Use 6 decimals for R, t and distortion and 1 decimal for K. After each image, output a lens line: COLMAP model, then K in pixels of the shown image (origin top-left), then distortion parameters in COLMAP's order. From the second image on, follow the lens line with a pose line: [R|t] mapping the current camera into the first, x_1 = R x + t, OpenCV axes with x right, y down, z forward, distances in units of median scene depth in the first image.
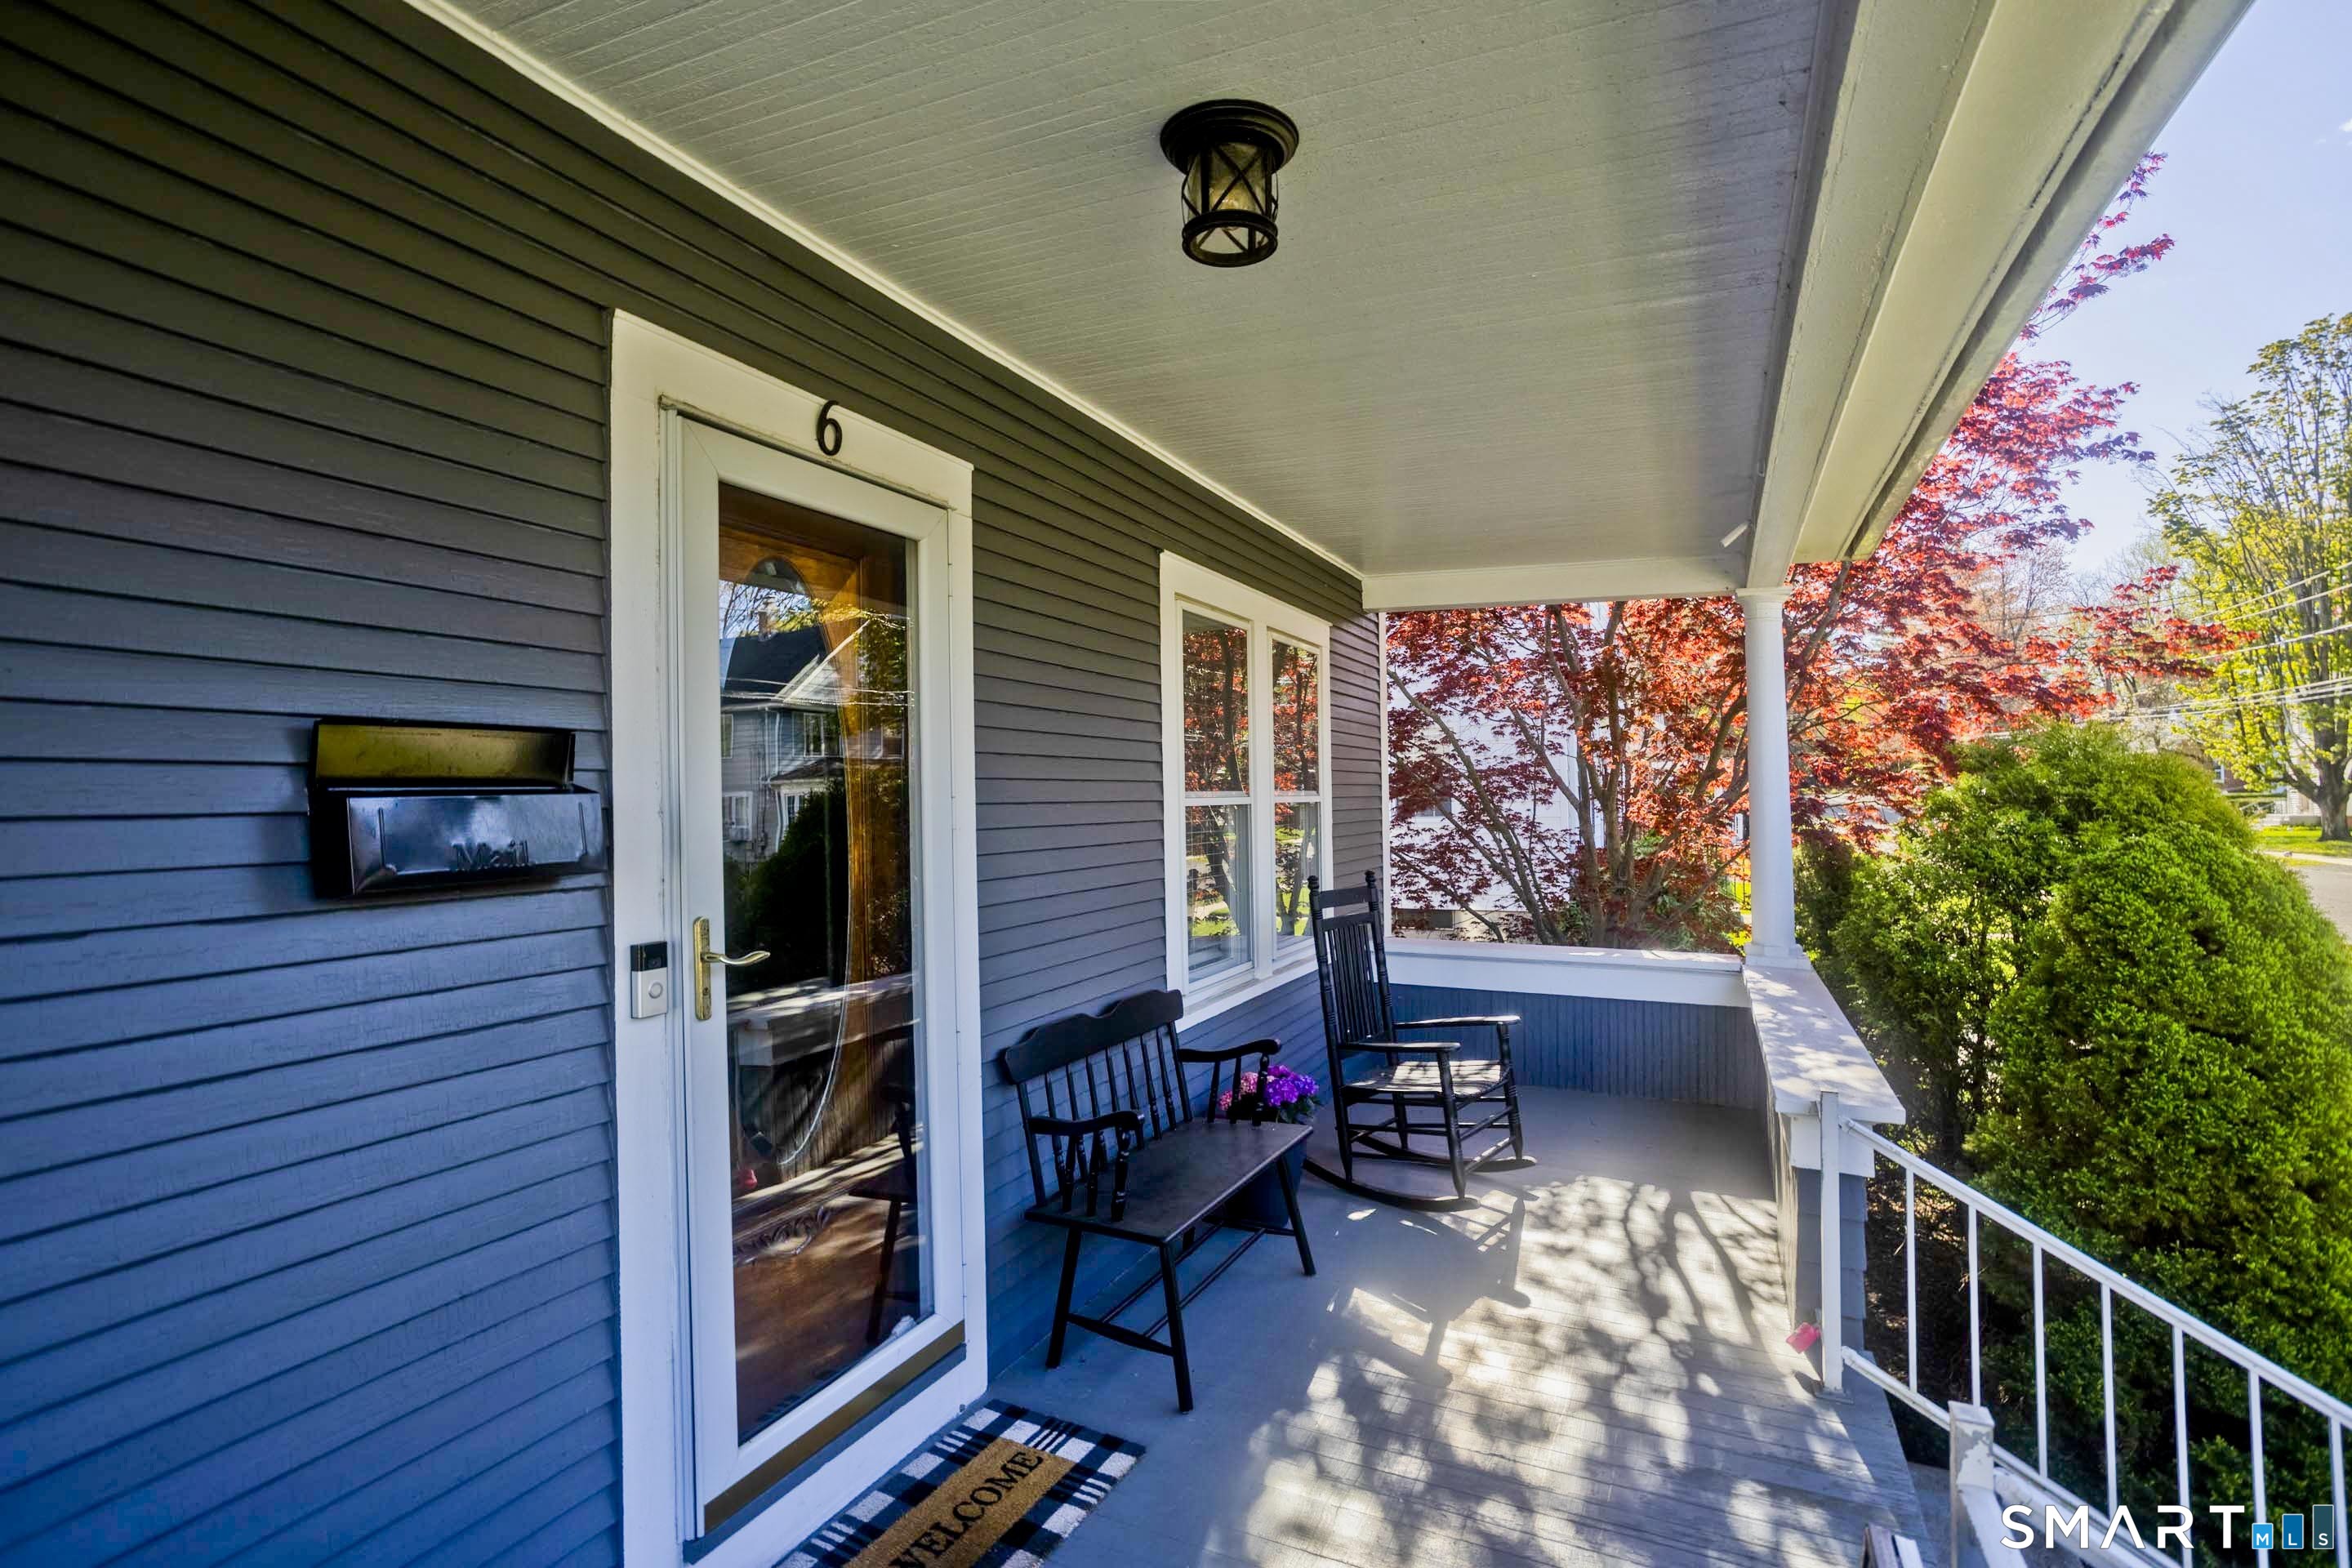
lens RADIAL K [[1169.9, 0, 1176.6], [0, 1169.9, 793.3], [0, 0, 1]] dist [-0.021797, 0.000362]
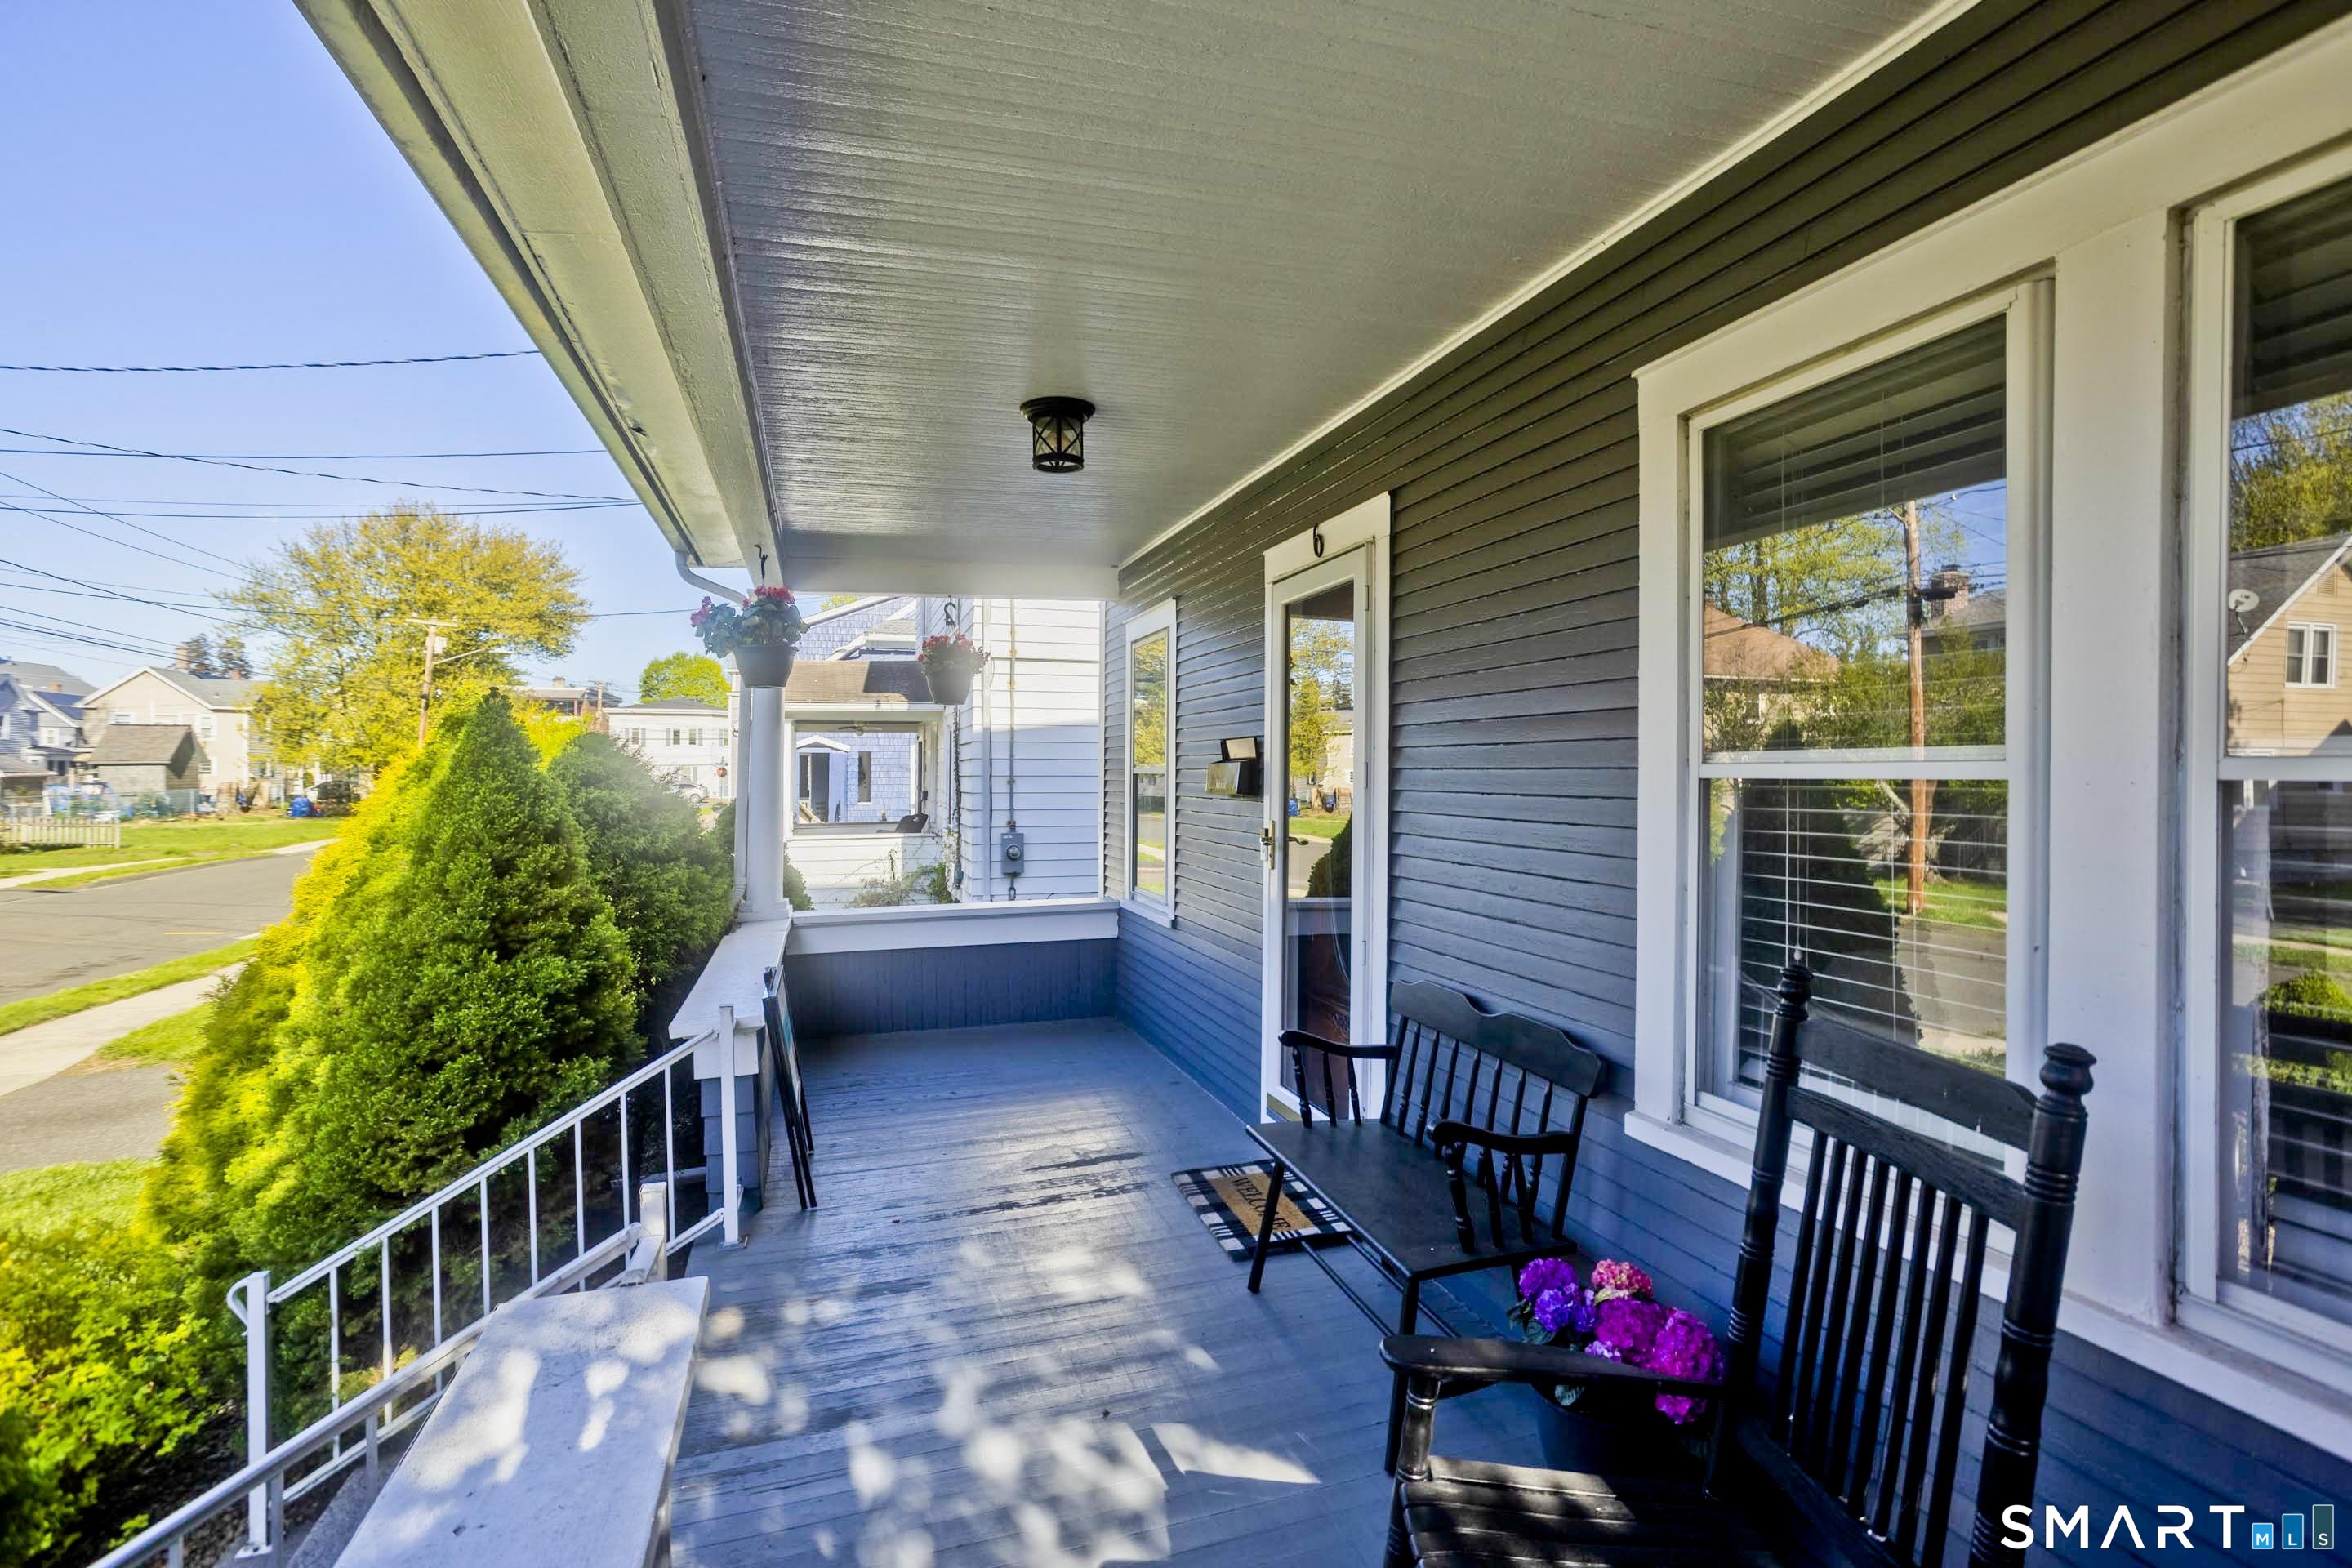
lens RADIAL K [[1141.2, 0, 1178.6], [0, 1141.2, 768.3], [0, 0, 1]] dist [-0.046329, 0.030289]
pose [[-0.745621, 0.014913, -0.666203, 0.776867], [0.016223, 0.999859, 0.004224, 0.000593], [0.666172, -0.007658, -0.745759, 1.718532]]
